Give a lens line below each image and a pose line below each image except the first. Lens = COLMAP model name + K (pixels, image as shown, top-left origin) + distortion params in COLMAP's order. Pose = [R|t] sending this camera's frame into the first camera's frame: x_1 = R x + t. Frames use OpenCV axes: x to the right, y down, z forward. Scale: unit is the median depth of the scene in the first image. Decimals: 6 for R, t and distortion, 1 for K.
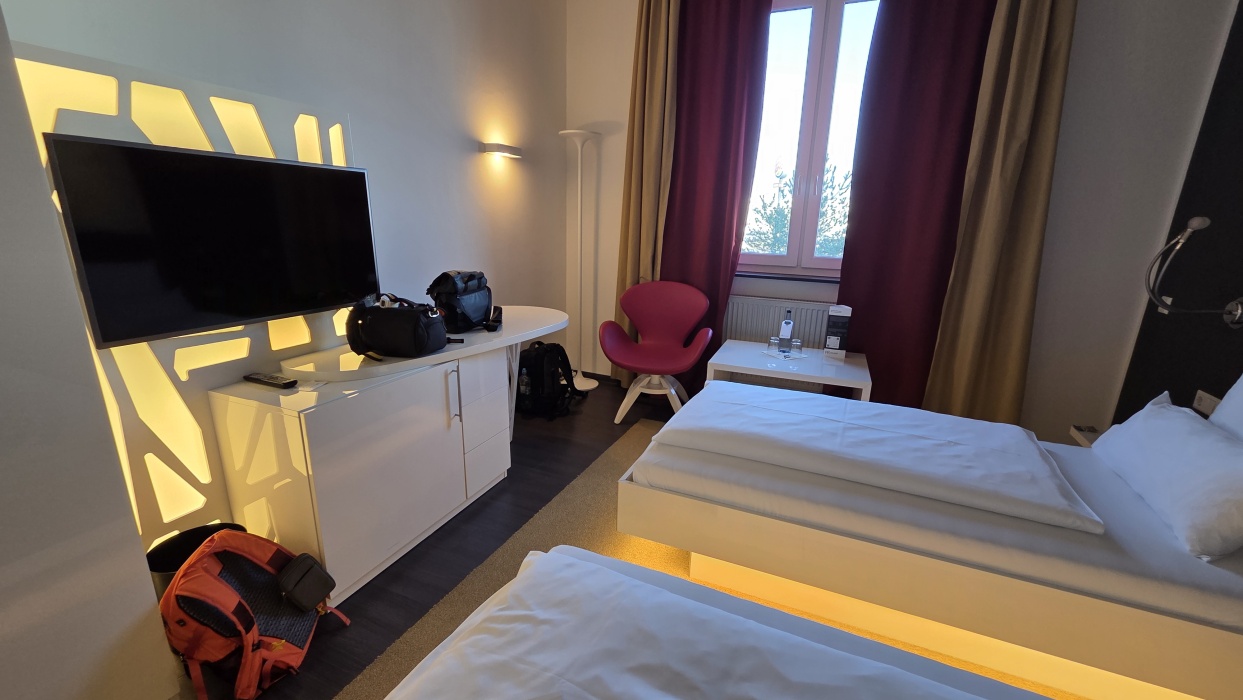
lens RADIAL K [[506.1, 0, 620.7], [0, 506.1, 345.8], [0, 0, 1]] dist [0.000425, -0.000068]
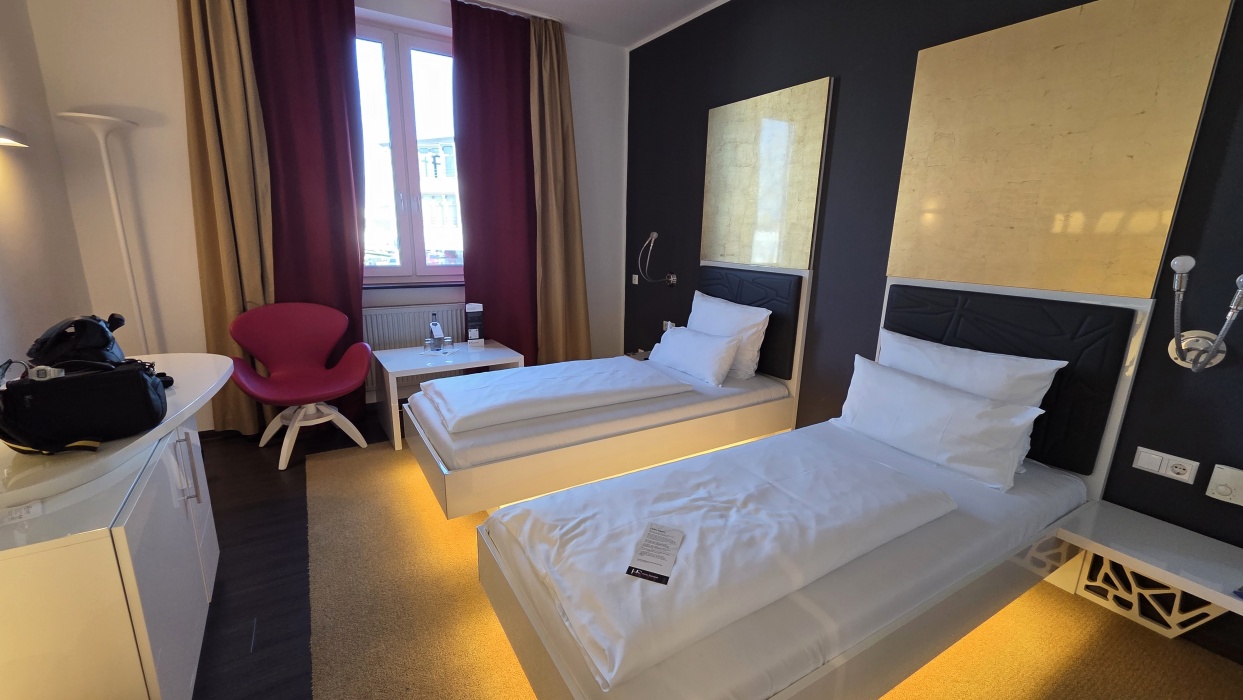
lens RADIAL K [[506.1, 0, 619.9], [0, 506.1, 354.0], [0, 0, 1]] dist [0.000425, -0.000068]
pose [[0.569681, -0.201683, 0.796735, -0.359913], [0.197435, 0.974618, 0.105542, -0.018908], [-0.797799, 0.097178, 0.595041, -0.000116]]
